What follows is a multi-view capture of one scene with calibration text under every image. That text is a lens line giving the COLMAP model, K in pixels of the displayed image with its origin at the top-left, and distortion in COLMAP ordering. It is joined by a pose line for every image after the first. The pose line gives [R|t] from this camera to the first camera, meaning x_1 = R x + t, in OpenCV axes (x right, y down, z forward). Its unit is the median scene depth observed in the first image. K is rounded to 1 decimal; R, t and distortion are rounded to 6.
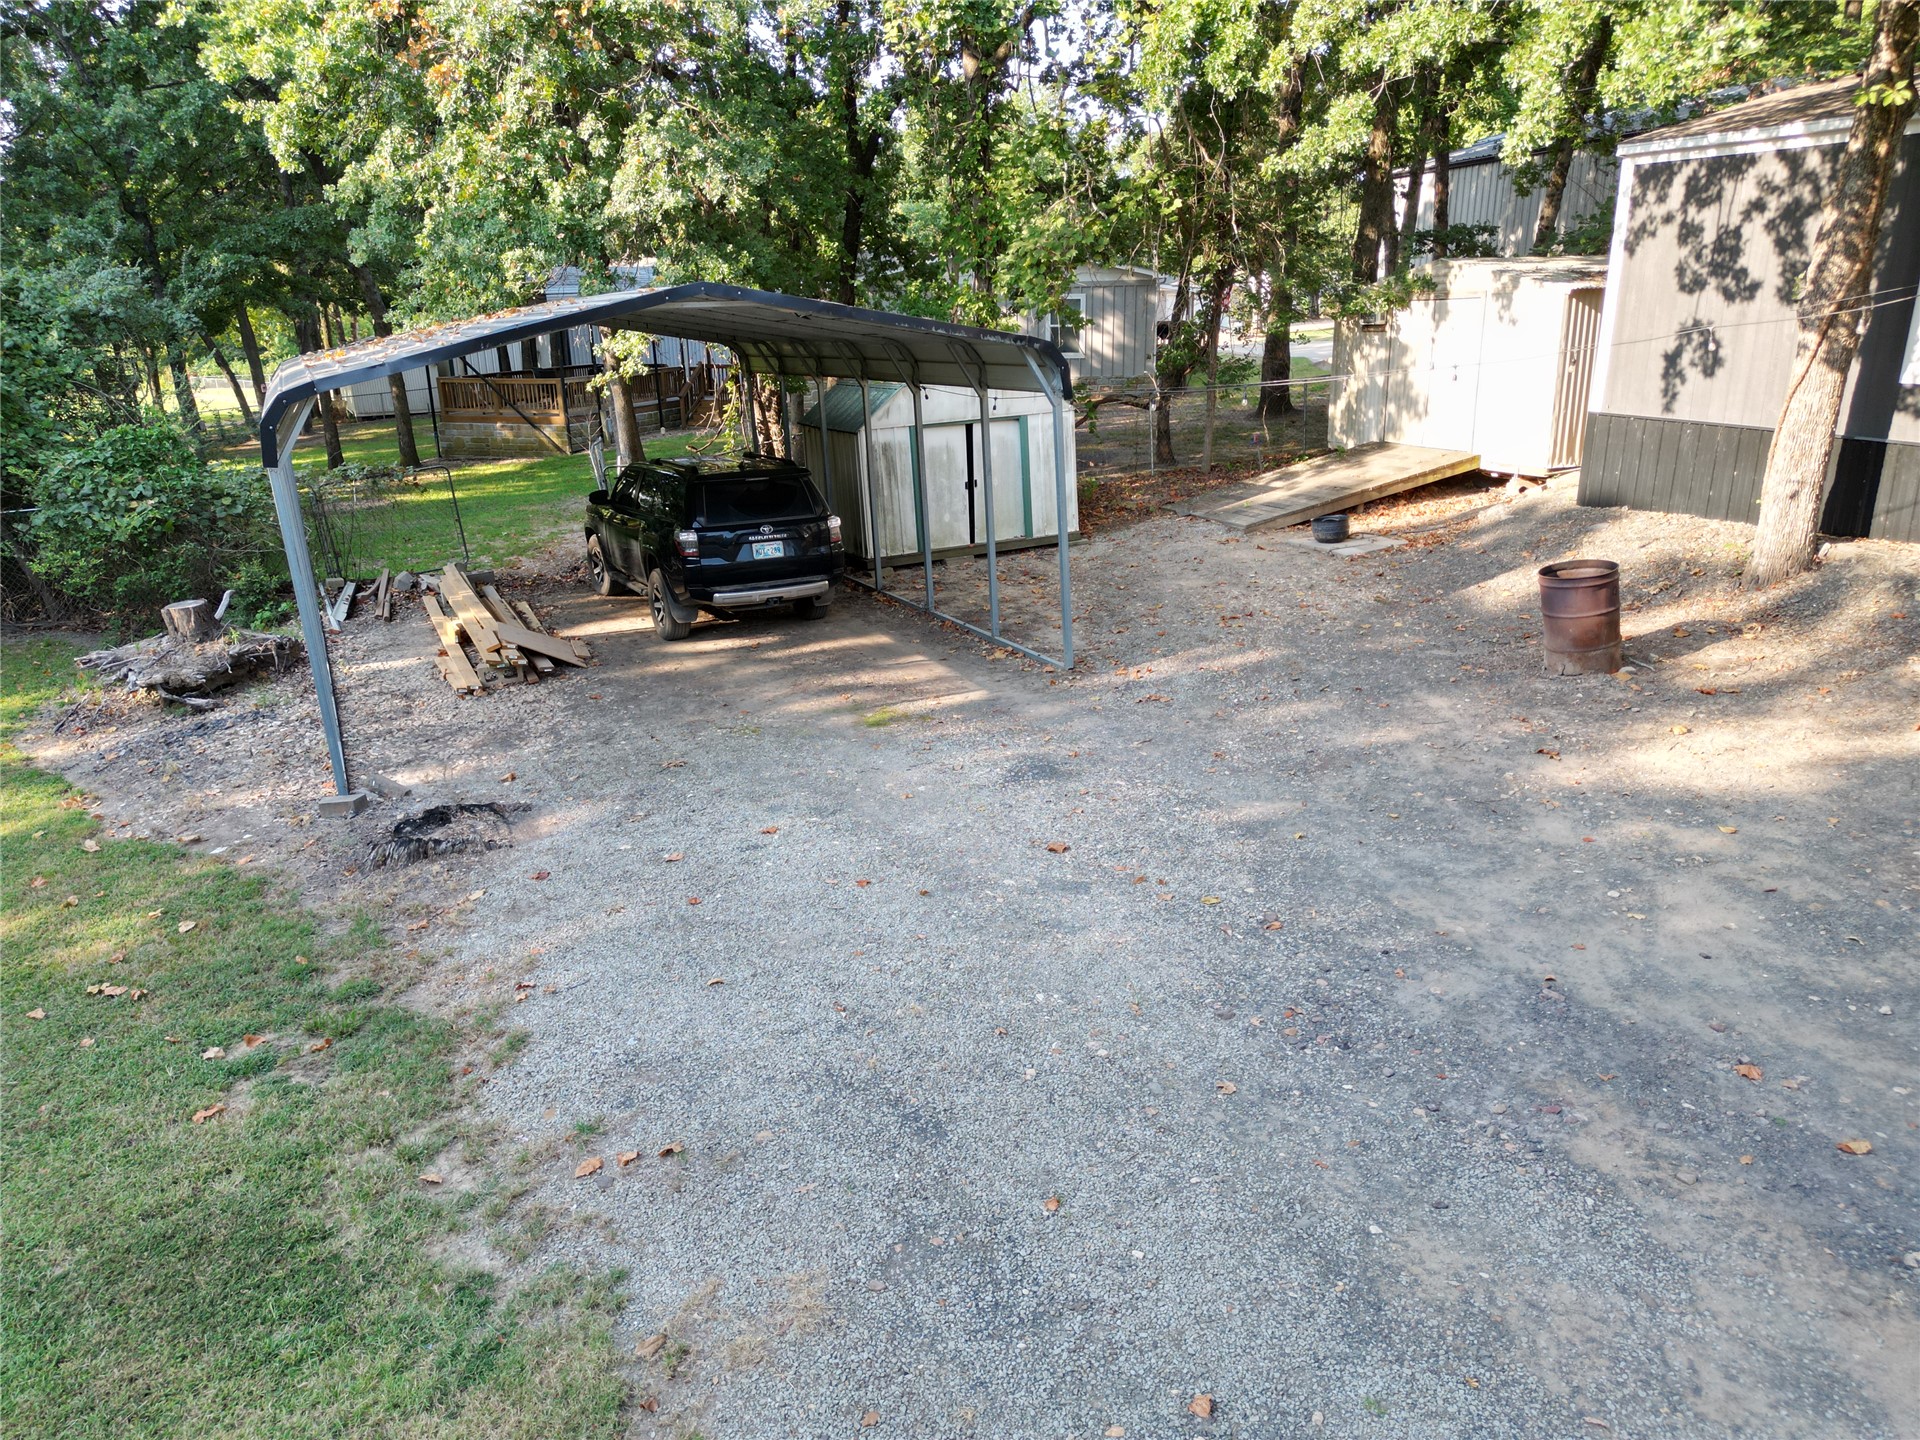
lens RADIAL K [[1390.5, 0, 960.0], [0, 1390.5, 720.0], [0, 0, 1]] dist [0.007165, -0.002972]
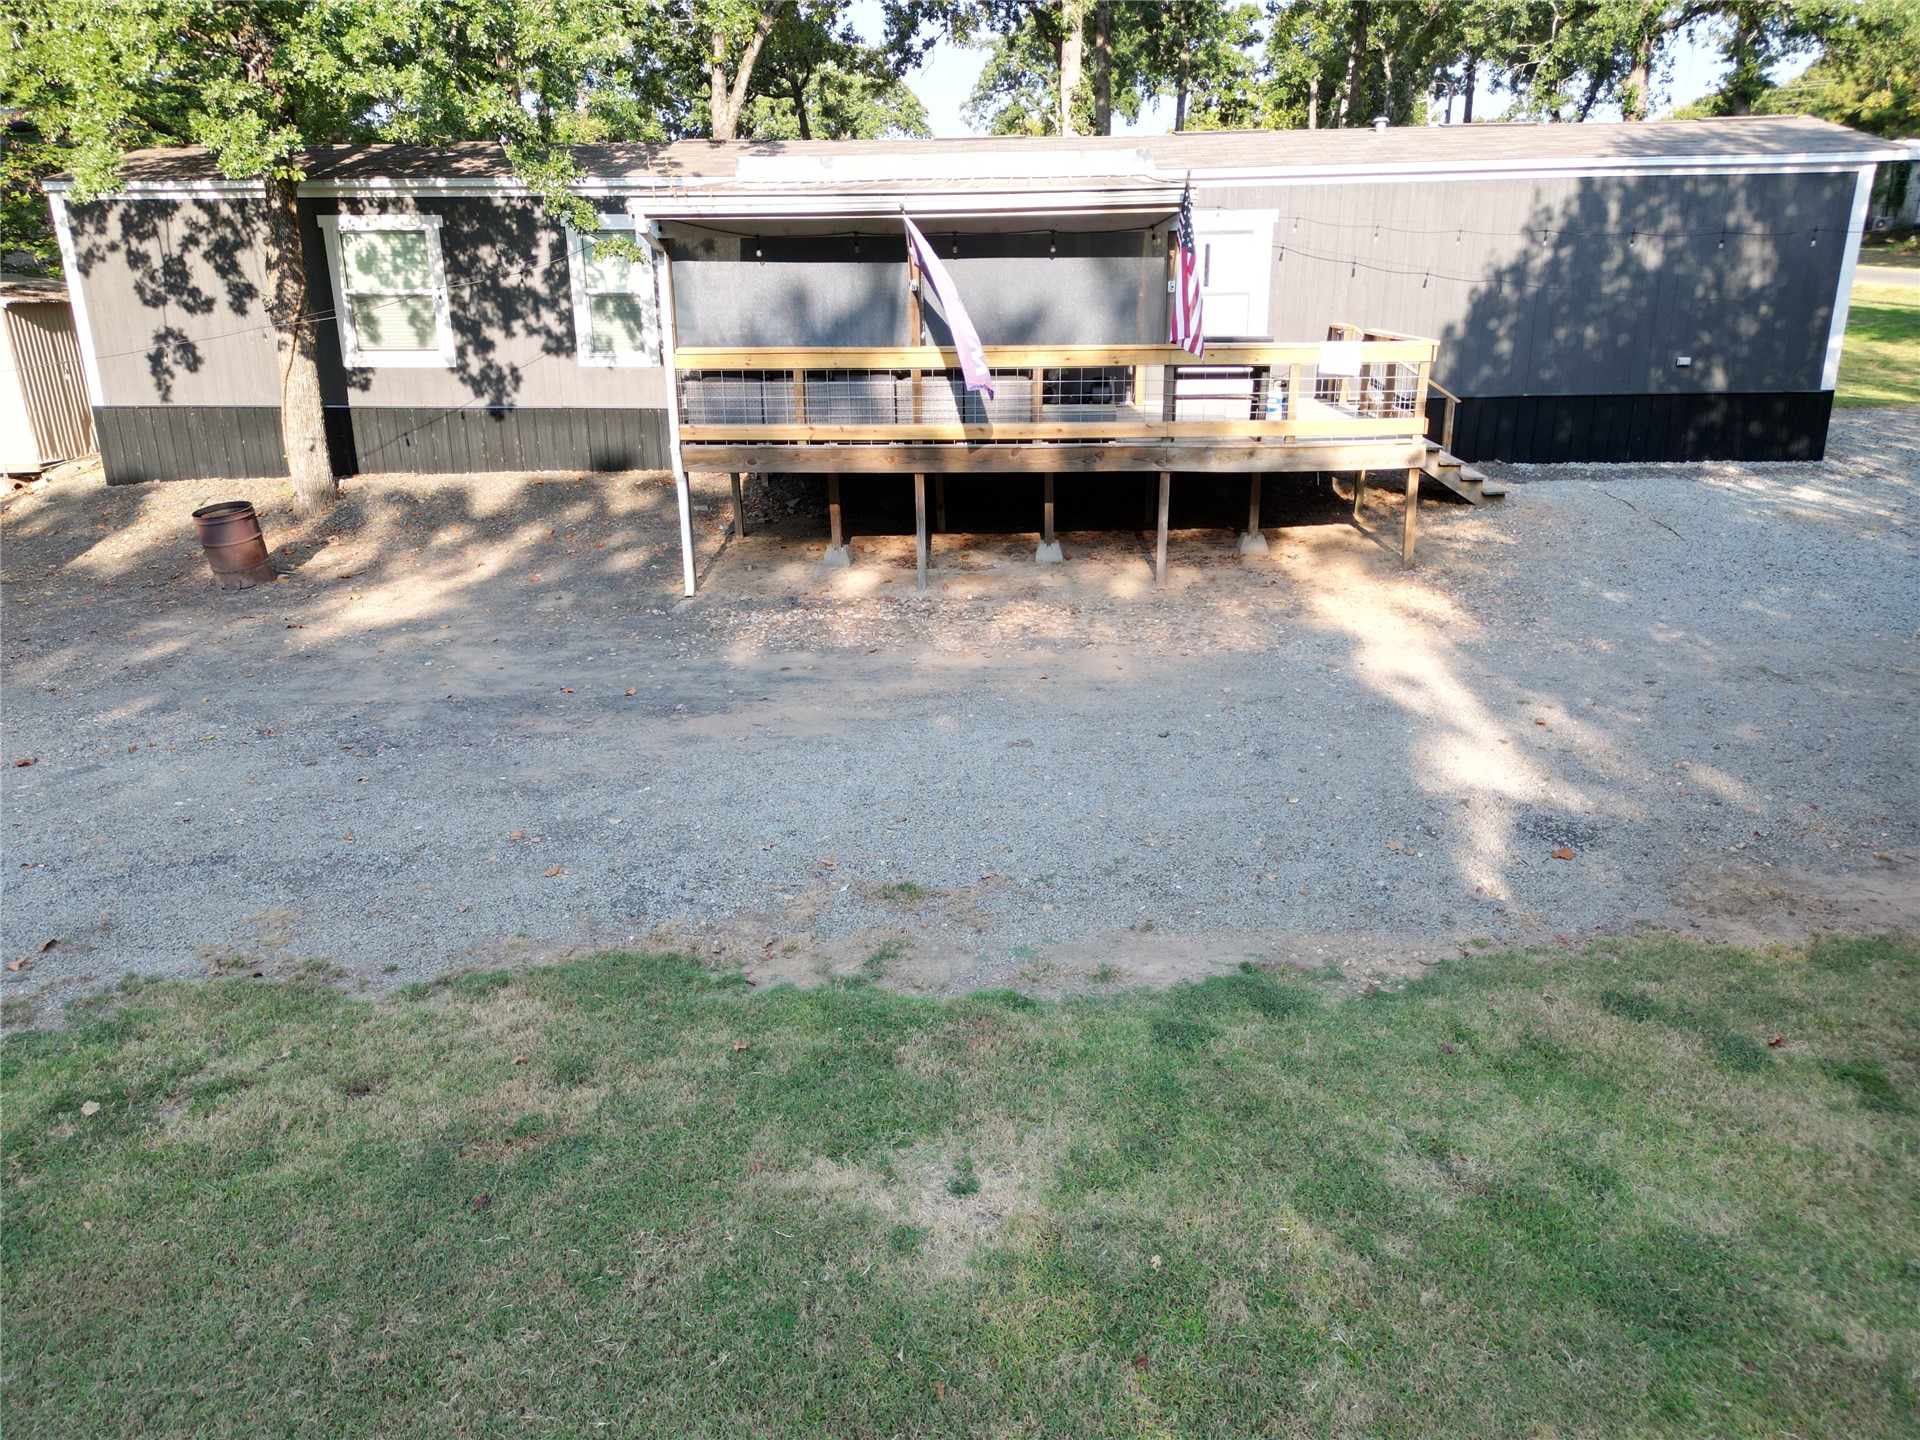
lens RADIAL K [[1356.8, 0, 960.0], [0, 1356.8, 720.0], [0, 0, 1]] dist [0.050973, -0.005455]
pose [[0.412874, -0.274082, 0.868570, -0.394793], [0.285990, 0.944427, 0.162074, 0.059021], [-0.864722, 0.181486, 0.468314, -0.170784]]
